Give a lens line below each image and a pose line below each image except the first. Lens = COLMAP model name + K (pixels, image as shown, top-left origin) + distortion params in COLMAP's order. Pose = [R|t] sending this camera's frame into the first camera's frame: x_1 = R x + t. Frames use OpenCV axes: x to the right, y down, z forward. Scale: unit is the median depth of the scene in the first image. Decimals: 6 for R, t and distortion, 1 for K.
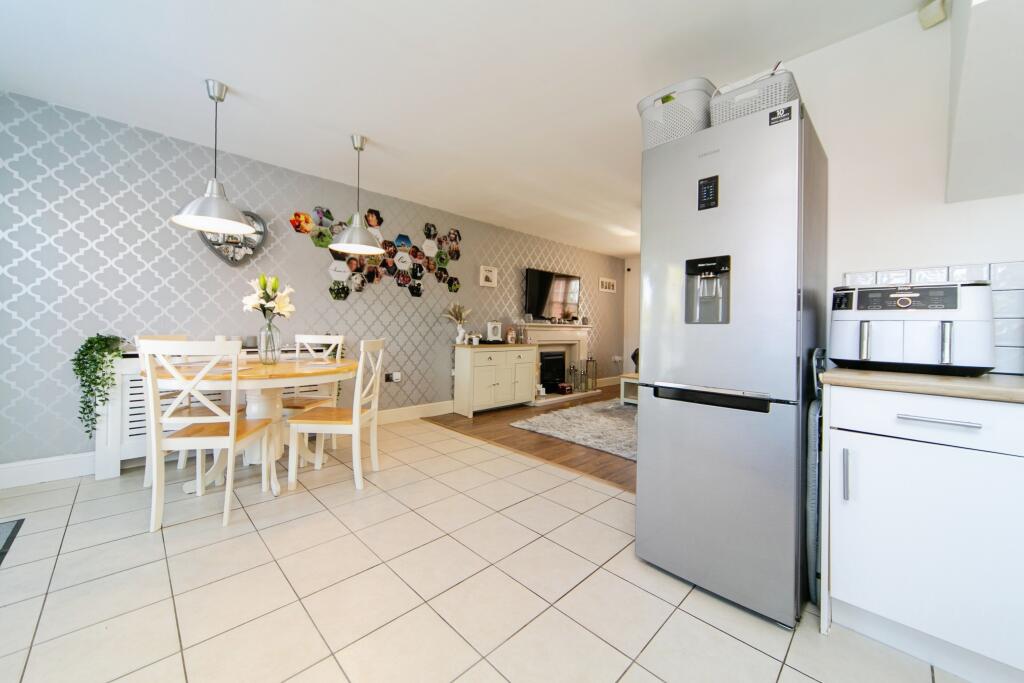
lens RADIAL K [[388.9, 0, 520.9], [0, 388.9, 328.5], [0, 0, 1]] dist [0.000717, -0.000674]
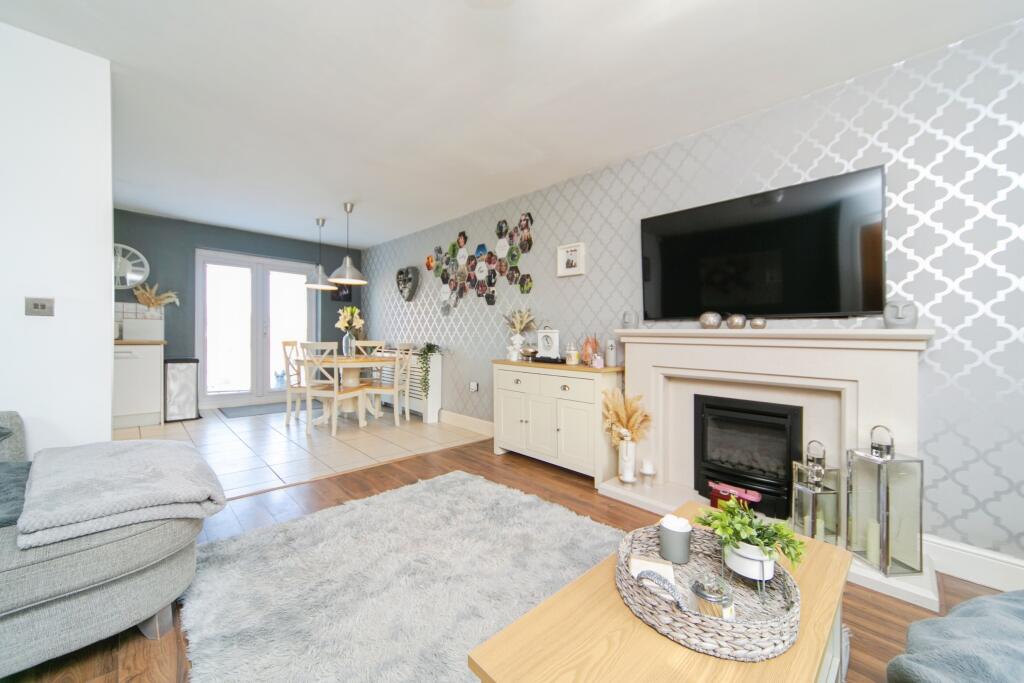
lens RADIAL K [[388.9, 0, 508.9], [0, 388.9, 338.9], [0, 0, 1]] dist [0.000717, -0.000674]
pose [[-0.029048, -0.004302, -0.999569, 0.655804], [-0.011382, 0.999927, -0.003973, 0.003030], [0.999513, 0.011262, -0.029095, 1.054411]]
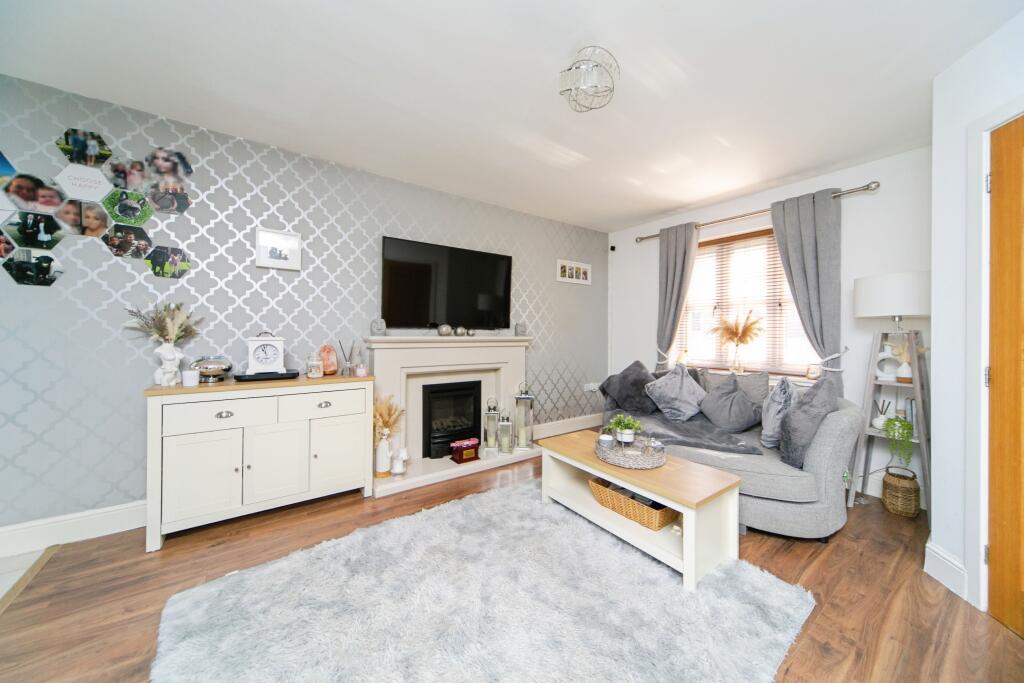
lens RADIAL K [[359.3, 0, 522.0], [0, 359.3, 330.6], [0, 0, 1]] dist [-0.000599, -0.000121]
pose [[0.988884, -0.000811, -0.148689, 0.362656], [0.001019, 0.999999, 0.001324, -0.027156], [0.148687, -0.001460, 0.988883, 0.652725]]
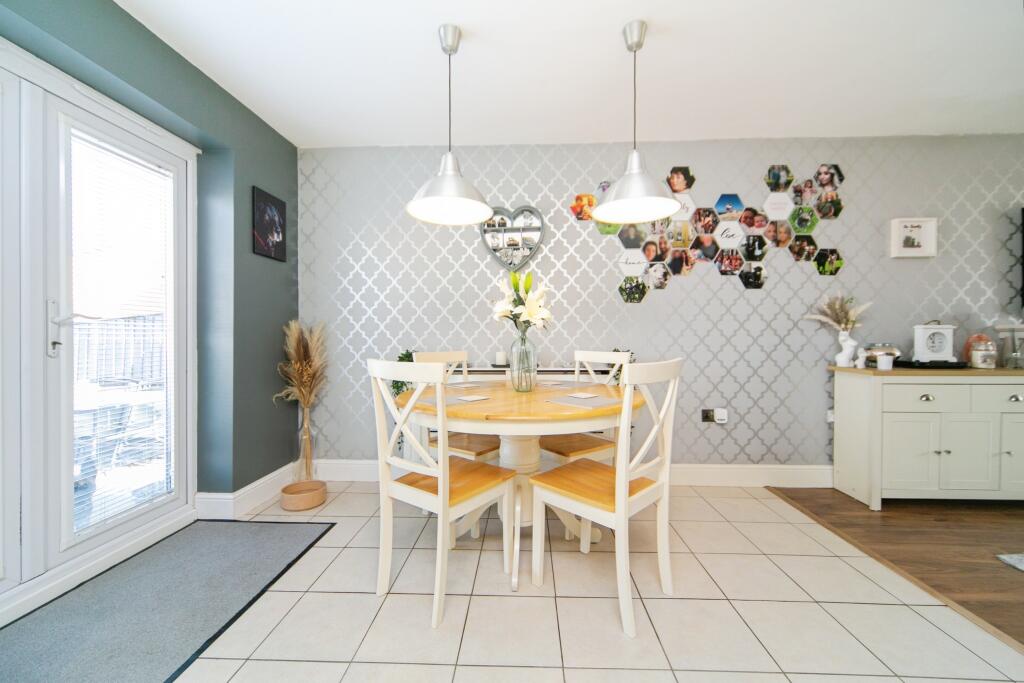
lens RADIAL K [[388.9, 0, 512.4], [0, 388.9, 342.0], [0, 0, 1]] dist [0.000717, -0.000674]
pose [[0.668280, -0.013702, -0.743784, -0.064512], [0.014275, 0.999882, -0.005594, 0.001226], [0.743773, -0.006879, 0.668397, 0.291407]]
